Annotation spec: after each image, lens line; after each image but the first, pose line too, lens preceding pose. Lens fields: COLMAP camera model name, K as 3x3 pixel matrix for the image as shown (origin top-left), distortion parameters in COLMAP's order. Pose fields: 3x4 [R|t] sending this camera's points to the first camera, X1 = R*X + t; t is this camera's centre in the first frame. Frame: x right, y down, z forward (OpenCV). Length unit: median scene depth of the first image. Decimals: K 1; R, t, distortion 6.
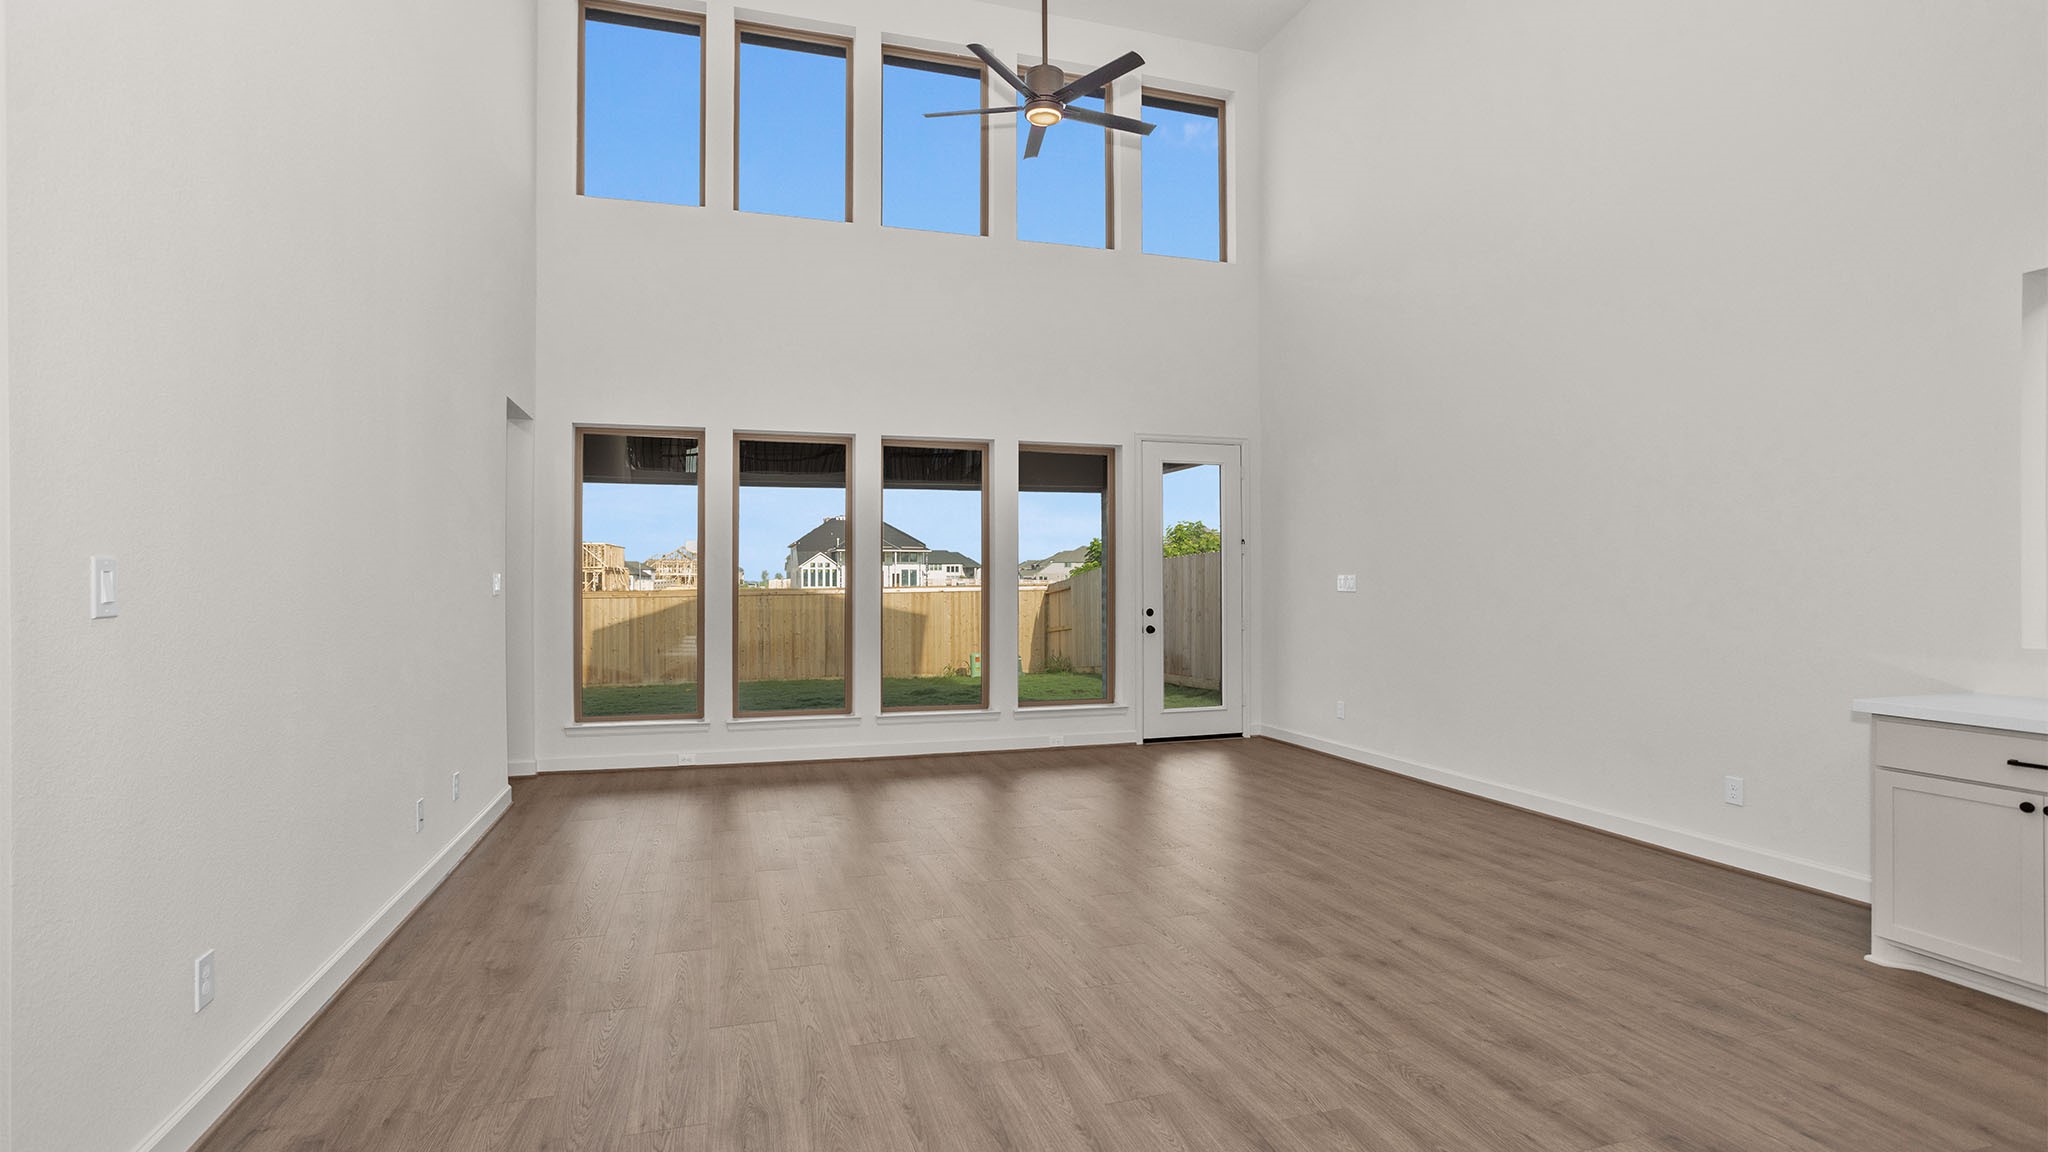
lens RADIAL K [[975.9, 0, 1013.5], [0, 975.9, 577.7], [0, 0, 1]] dist [-0.034223, 0.013294]
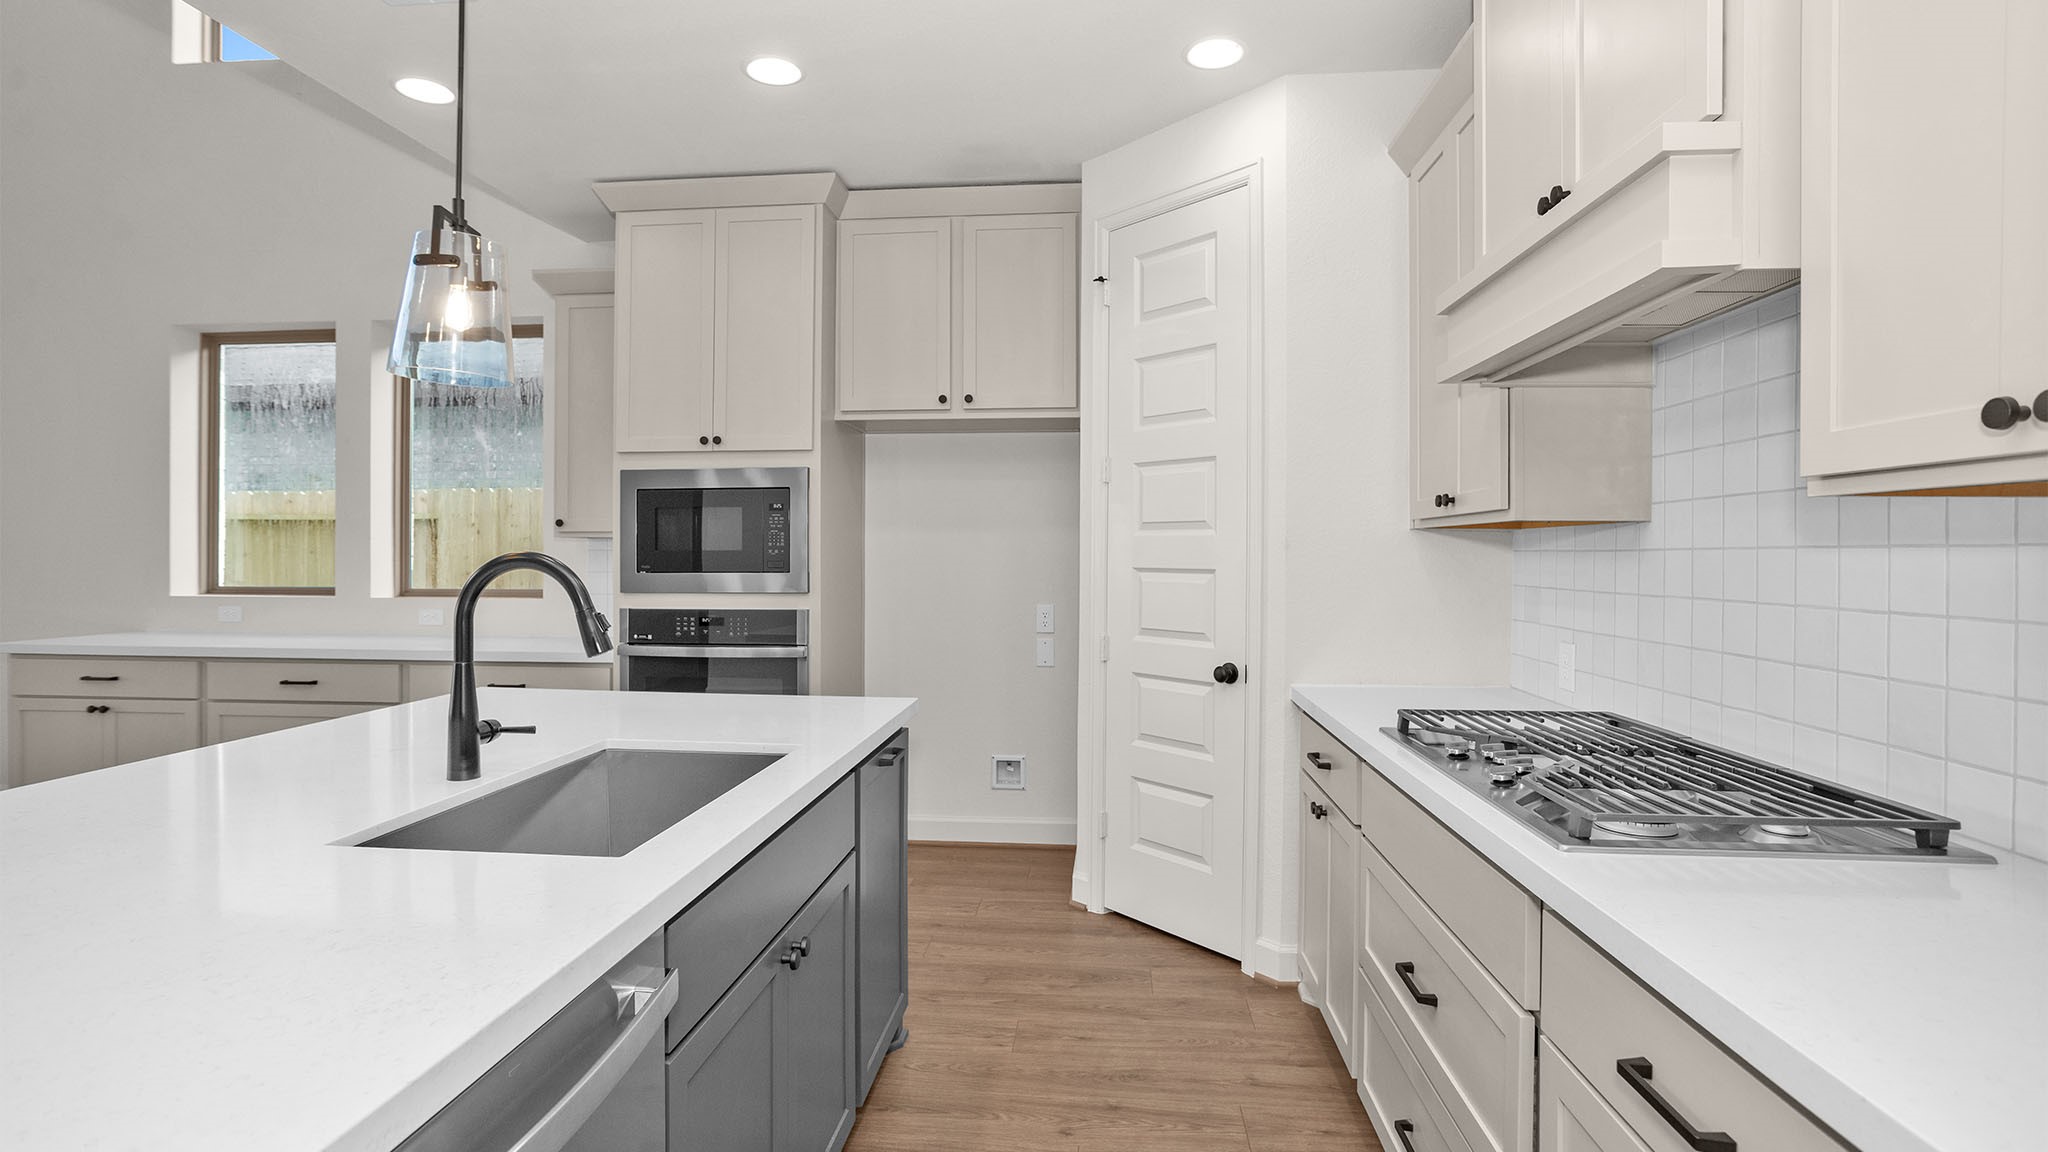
lens RADIAL K [[975.9, 0, 1013.3], [0, 975.9, 547.8], [0, 0, 1]] dist [-0.034223, 0.013294]
pose [[0.388054, 0.008340, 0.921599, 0.243436], [-0.007477, 0.999955, -0.005901, 0.003969], [-0.921606, -0.004601, 0.388099, -0.615636]]
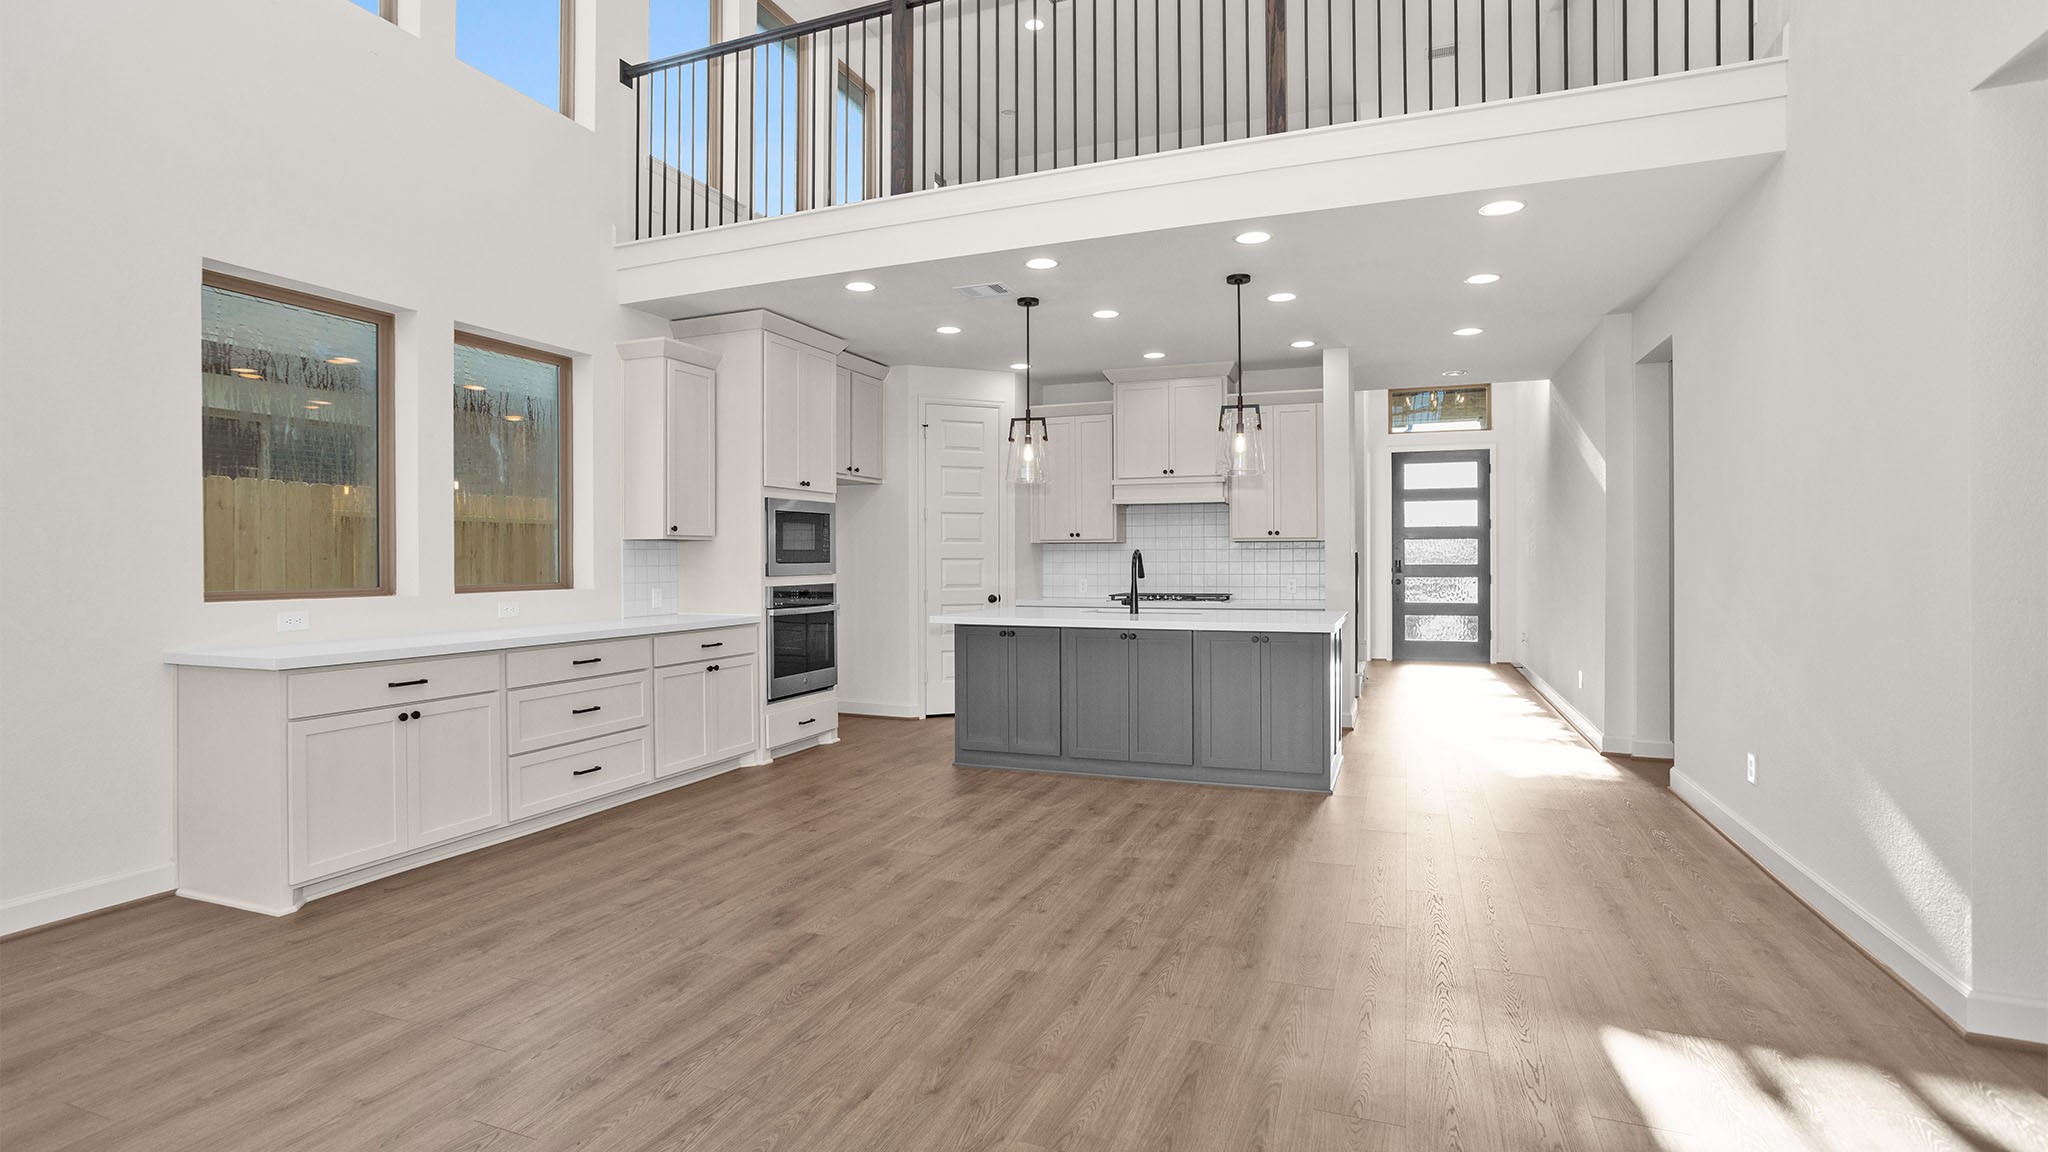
lens RADIAL K [[975.9, 0, 1023.2], [0, 975.9, 563.8], [0, 0, 1]] dist [-0.034223, 0.013294]
pose [[-0.783295, 0.002240, 0.621646, -0.317515], [0.002919, 0.999996, 0.000075, 0.030017], [-0.621643, 0.001874, -0.783298, 1.205397]]
